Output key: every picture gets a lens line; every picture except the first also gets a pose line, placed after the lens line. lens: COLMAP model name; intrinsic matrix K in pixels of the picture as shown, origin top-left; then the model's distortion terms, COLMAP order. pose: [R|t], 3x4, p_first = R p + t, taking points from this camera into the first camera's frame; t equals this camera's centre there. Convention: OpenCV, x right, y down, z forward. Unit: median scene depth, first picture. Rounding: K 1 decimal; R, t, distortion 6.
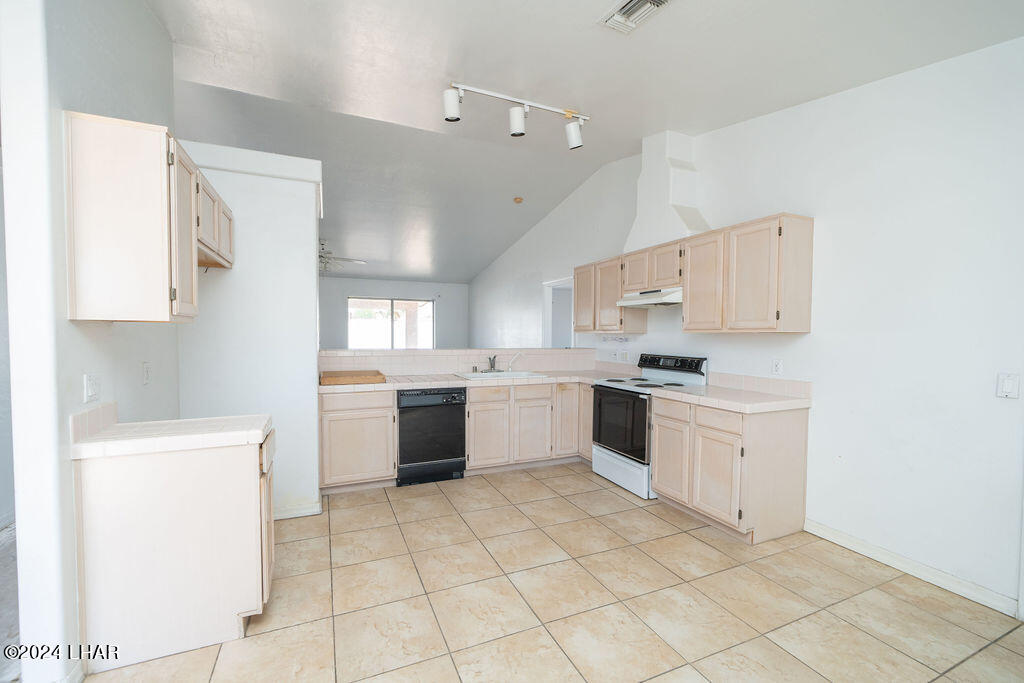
lens RADIAL K [[433.3, 0, 509.2], [0, 433.3, 349.9], [0, 0, 1]] dist [-0.000344, -0.000049]
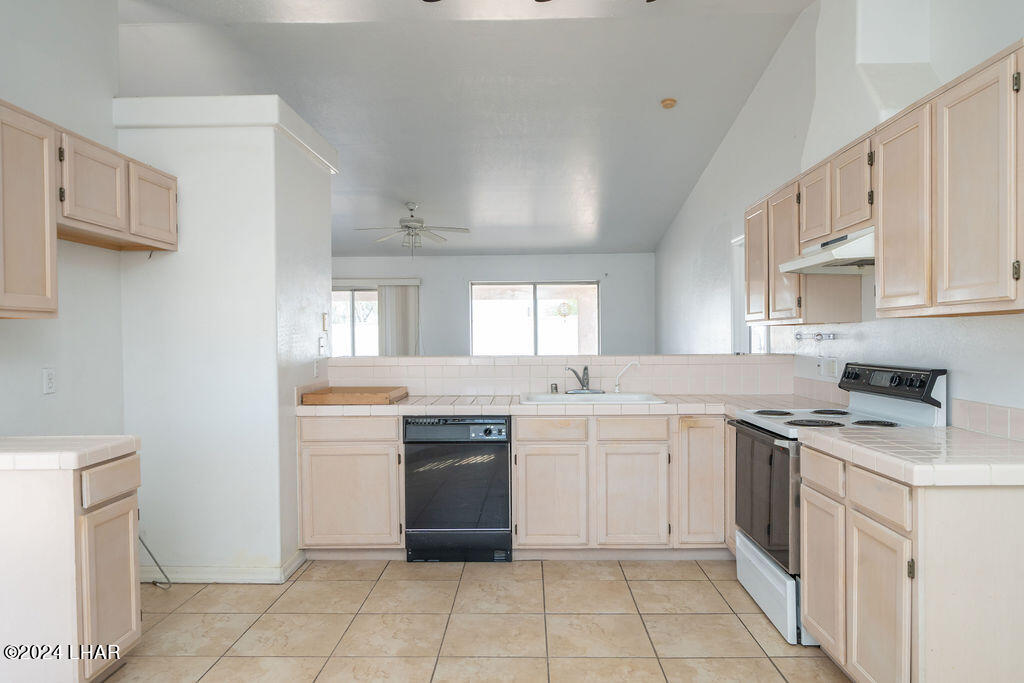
lens RADIAL K [[689.2, 0, 506.5], [0, 689.2, 349.5], [0, 0, 1]] dist [0.000158, 0.001533]
pose [[0.903592, -0.008200, -0.428316, 0.319745], [-0.000997, 0.999774, -0.021244, 0.012122], [0.428393, 0.019623, 0.903379, 0.098565]]
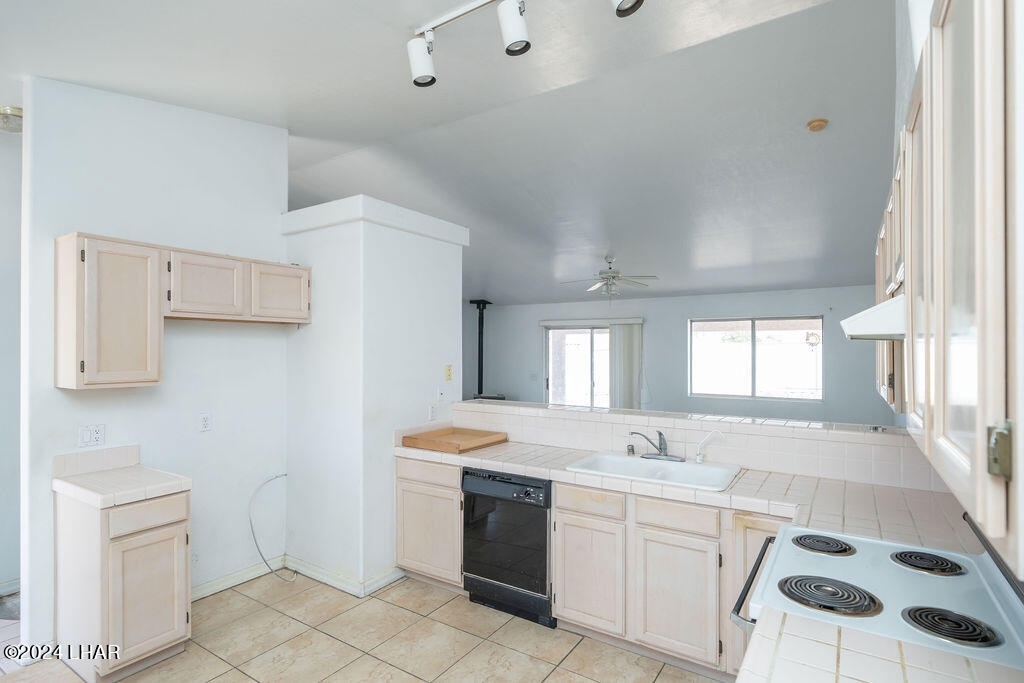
lens RADIAL K [[514.5, 0, 511.7], [0, 514.5, 350.8], [0, 0, 1]] dist [0.000132, 0.000228]
pose [[0.545245, -0.008822, -0.838230, 0.481154], [-0.028416, 0.999175, -0.028999, -0.074541], [0.837795, 0.039631, 0.544545, 0.548229]]
